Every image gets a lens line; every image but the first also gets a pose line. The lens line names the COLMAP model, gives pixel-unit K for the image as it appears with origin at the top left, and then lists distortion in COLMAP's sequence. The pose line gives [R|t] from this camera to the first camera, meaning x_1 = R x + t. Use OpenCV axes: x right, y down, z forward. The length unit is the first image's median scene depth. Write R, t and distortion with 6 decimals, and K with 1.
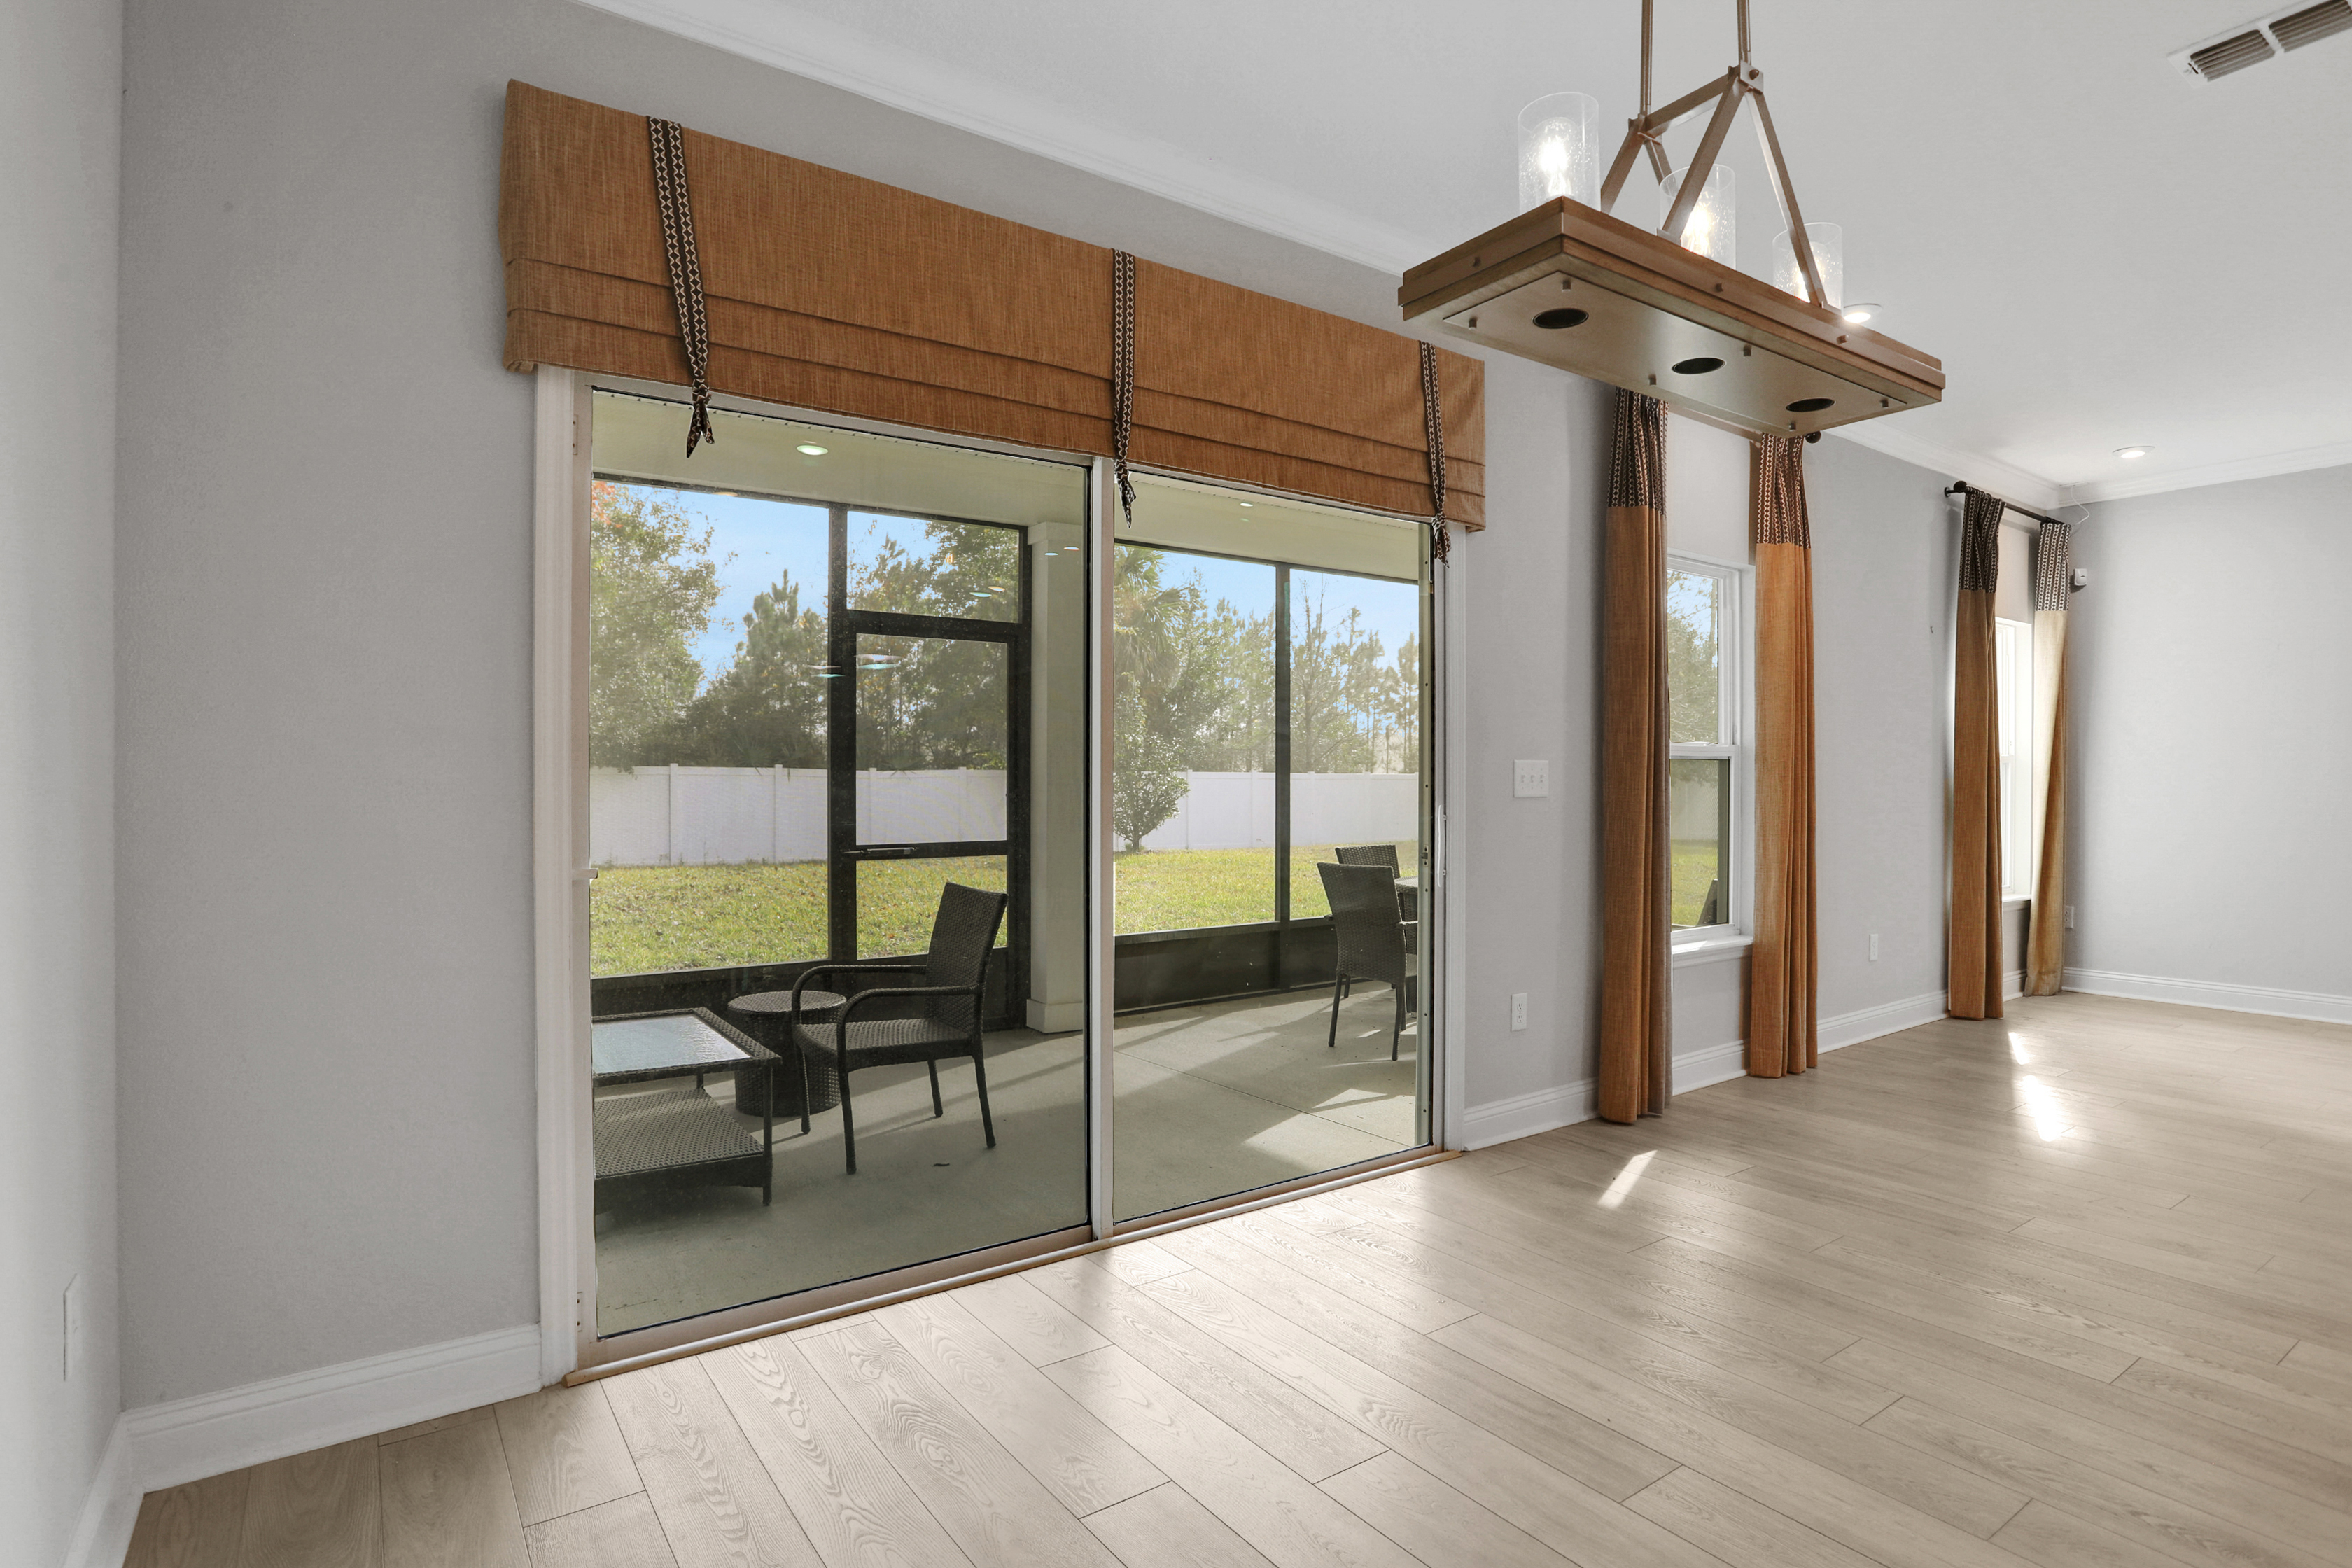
lens RADIAL K [[1209.5, 0, 1193.7], [0, 1209.5, 783.0], [0, 0, 1]] dist [-0.058365, 0.018489]
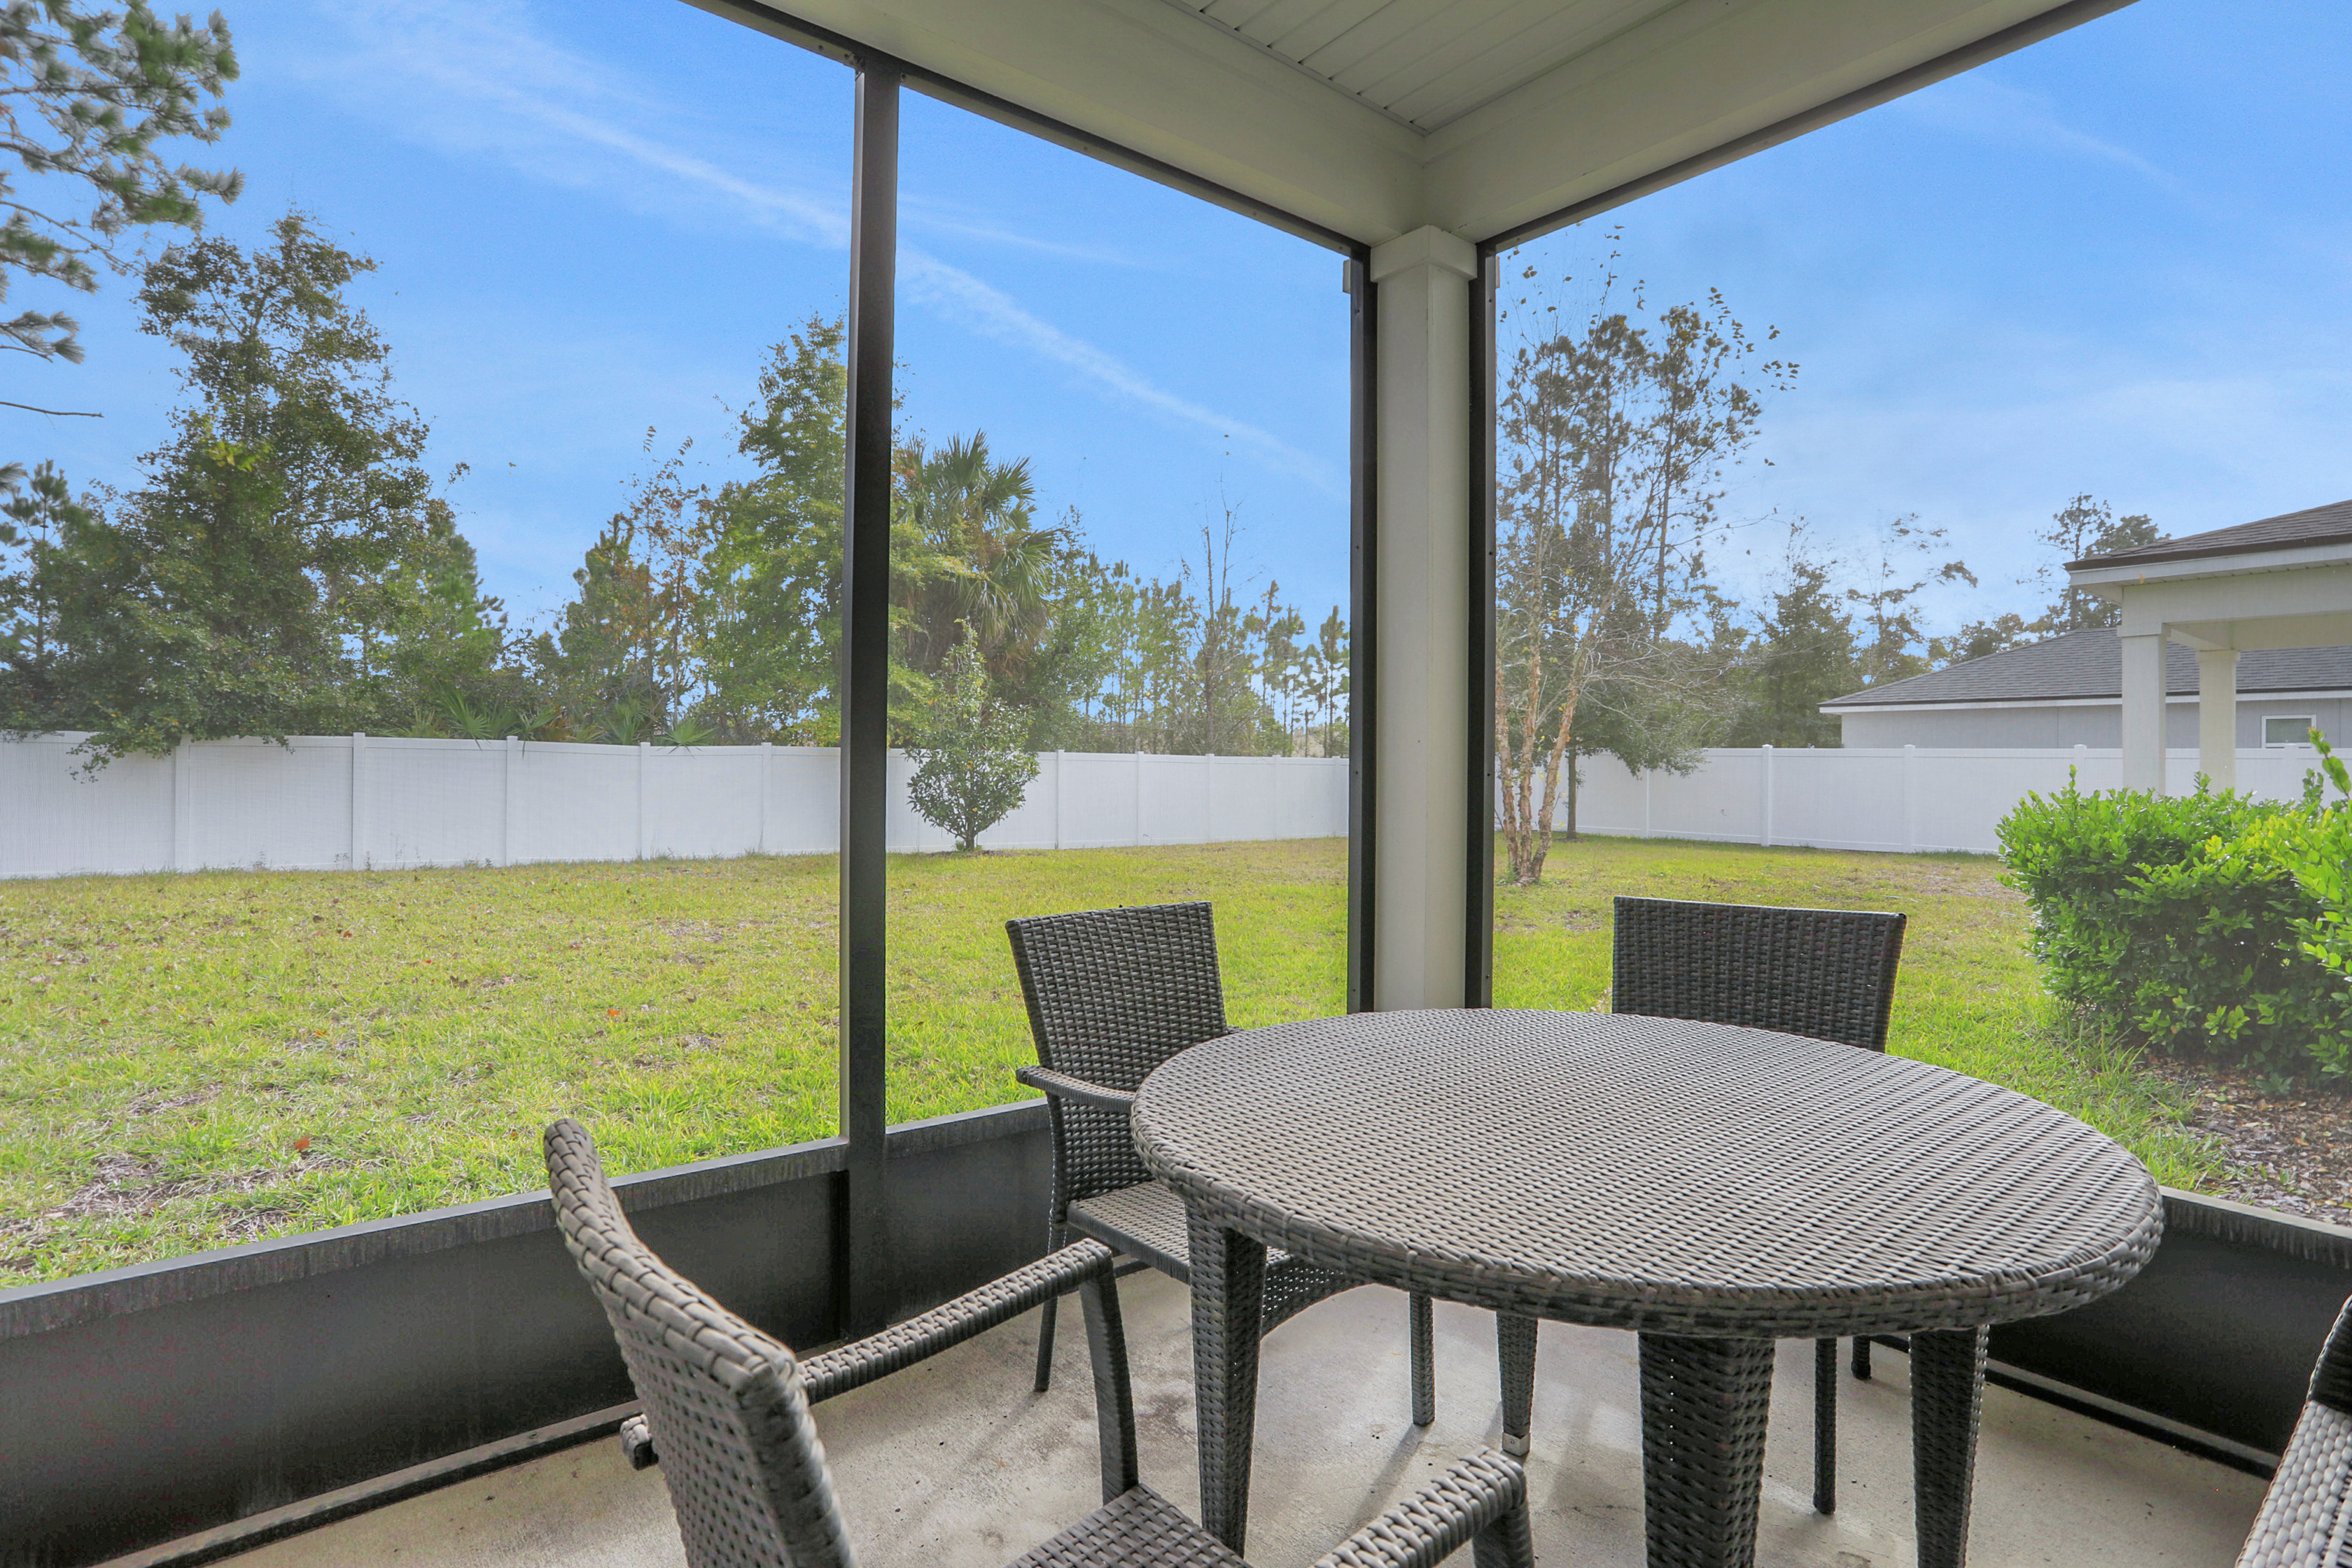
lens RADIAL K [[1160.6, 0, 1172.0], [0, 1160.6, 788.1], [0, 0, 1]] dist [-0.014503, 0.001437]
pose [[0.999229, 0.005580, 0.038858, 0.049688], [-0.006084, 0.999899, 0.012850, 0.005624], [-0.038783, -0.013076, 0.999162, 0.249918]]
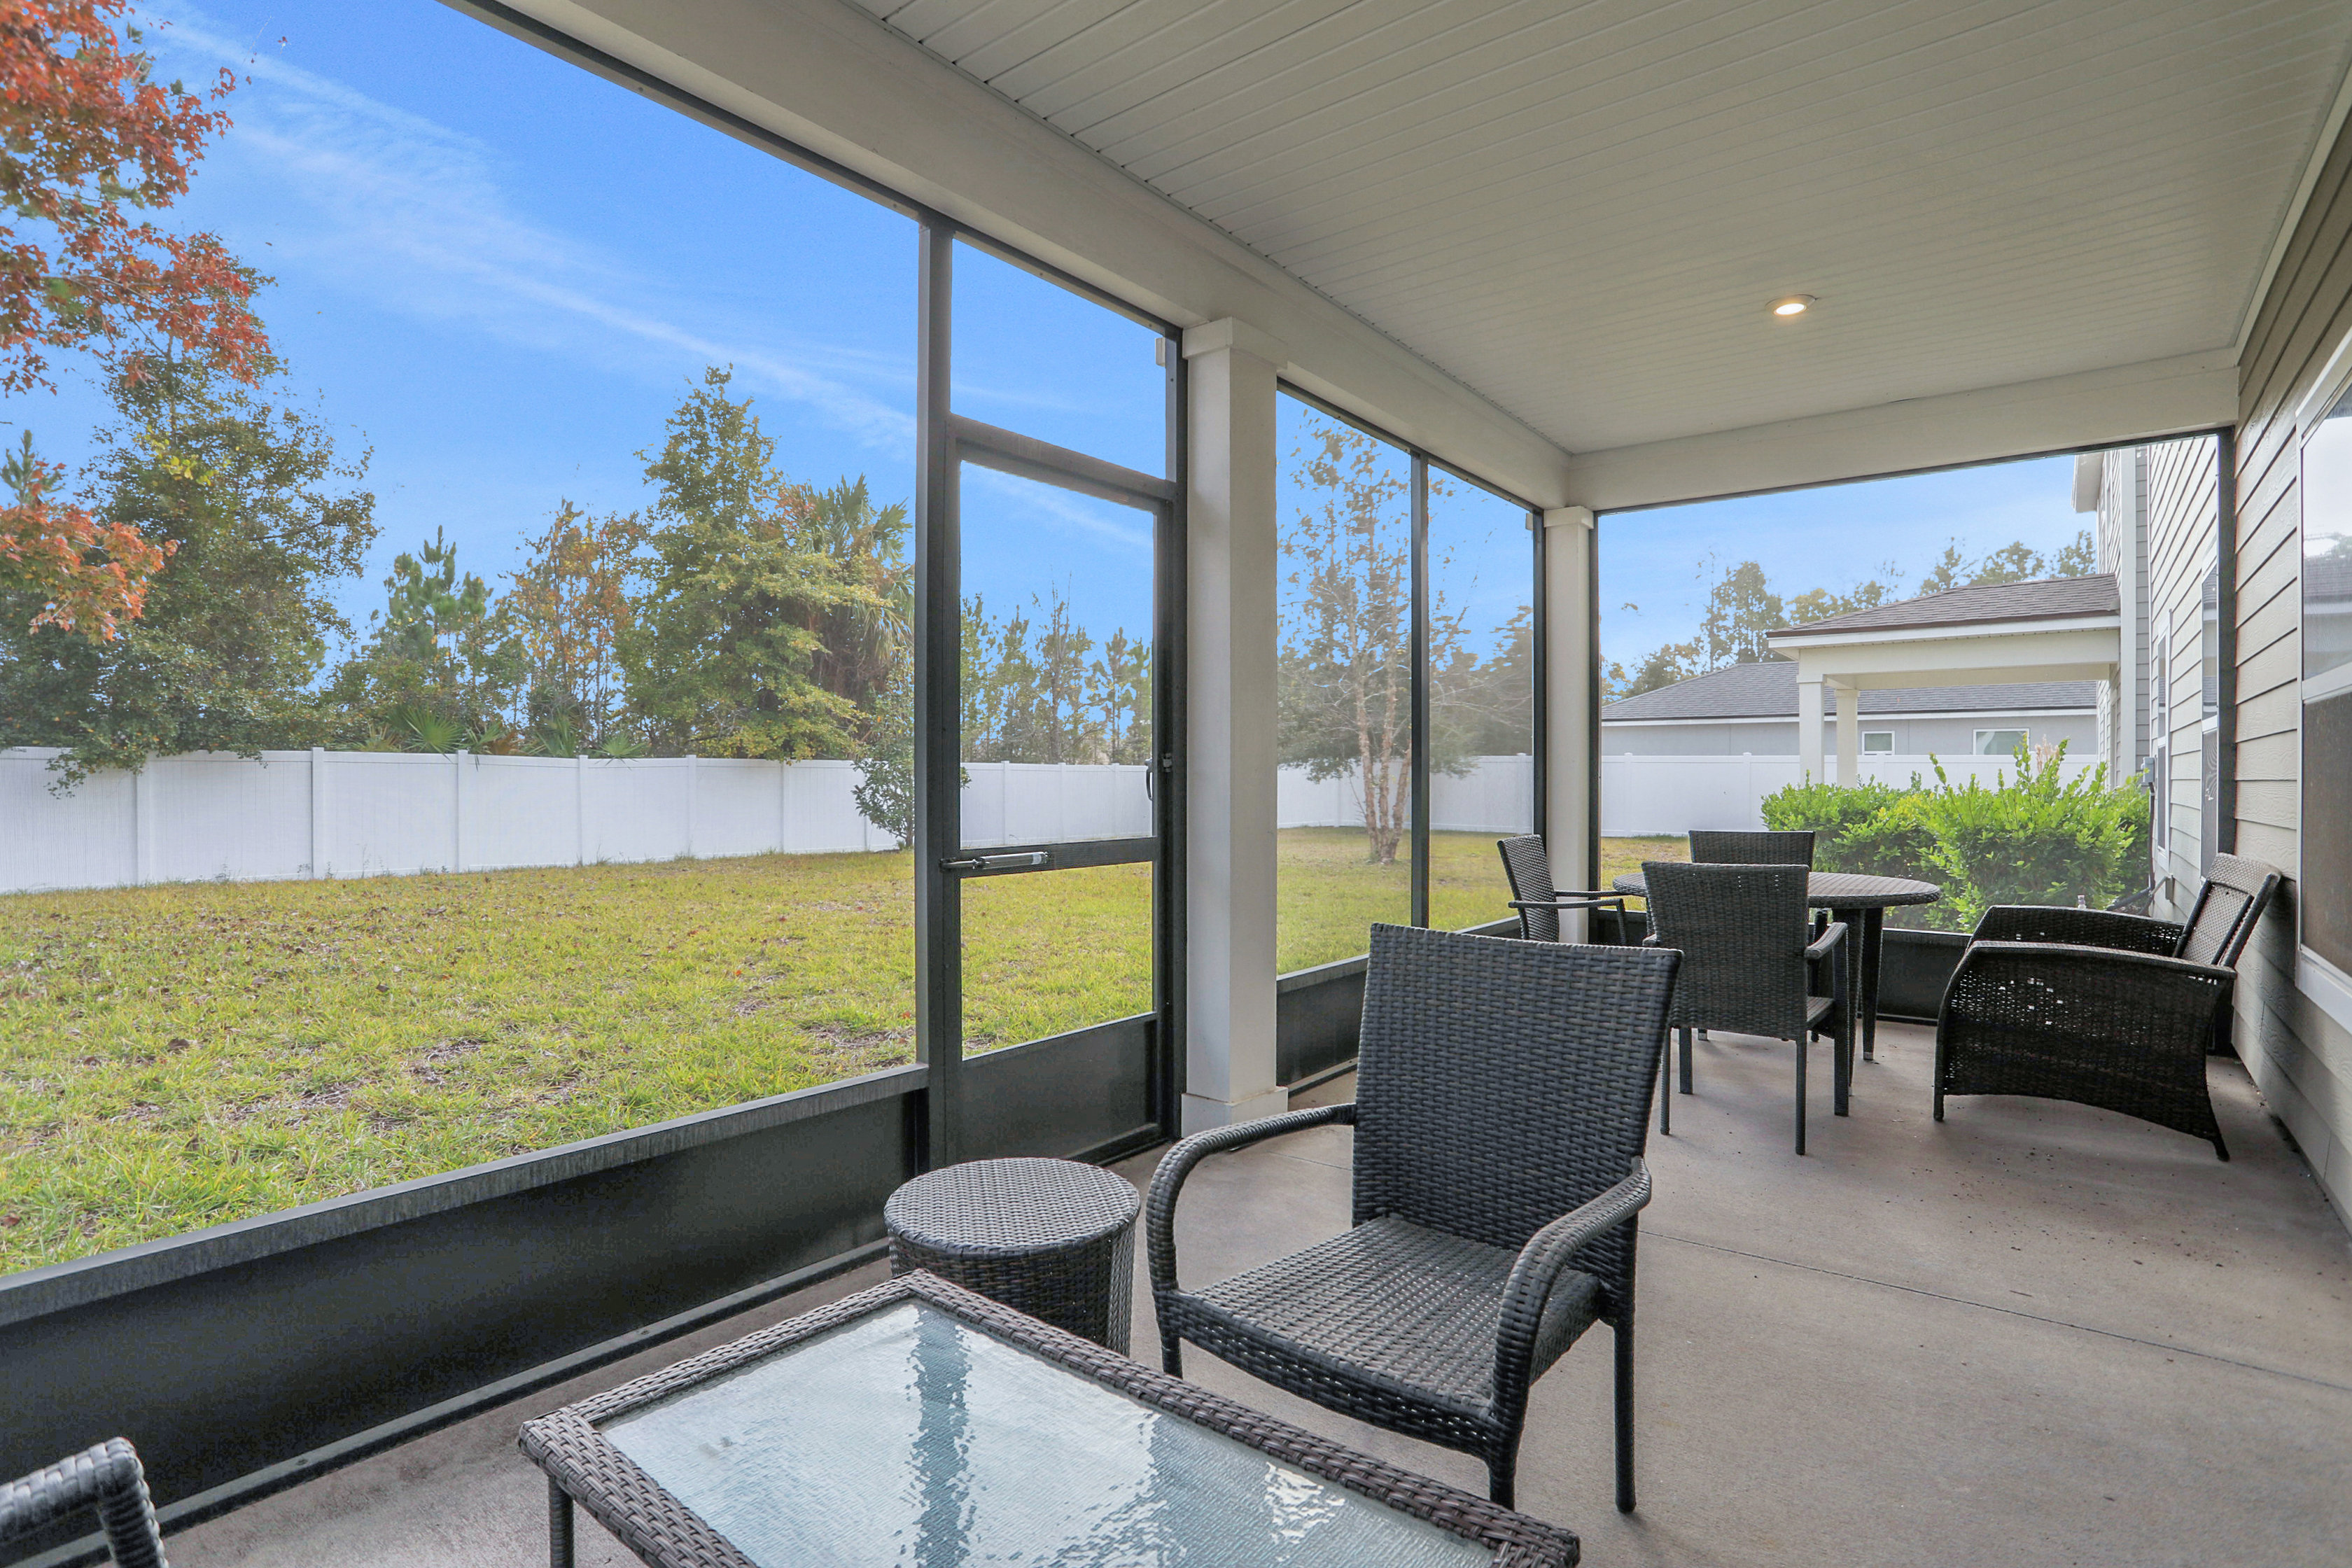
lens RADIAL K [[1160.6, 0, 1137.4], [0, 1160.6, 779.9], [0, 0, 1]] dist [-0.014503, 0.001437]
pose [[0.969017, -0.002214, 0.246985, -0.095218], [0.002358, 0.999997, -0.000290, 0.005801], [-0.246984, 0.000864, 0.969019, 0.132553]]
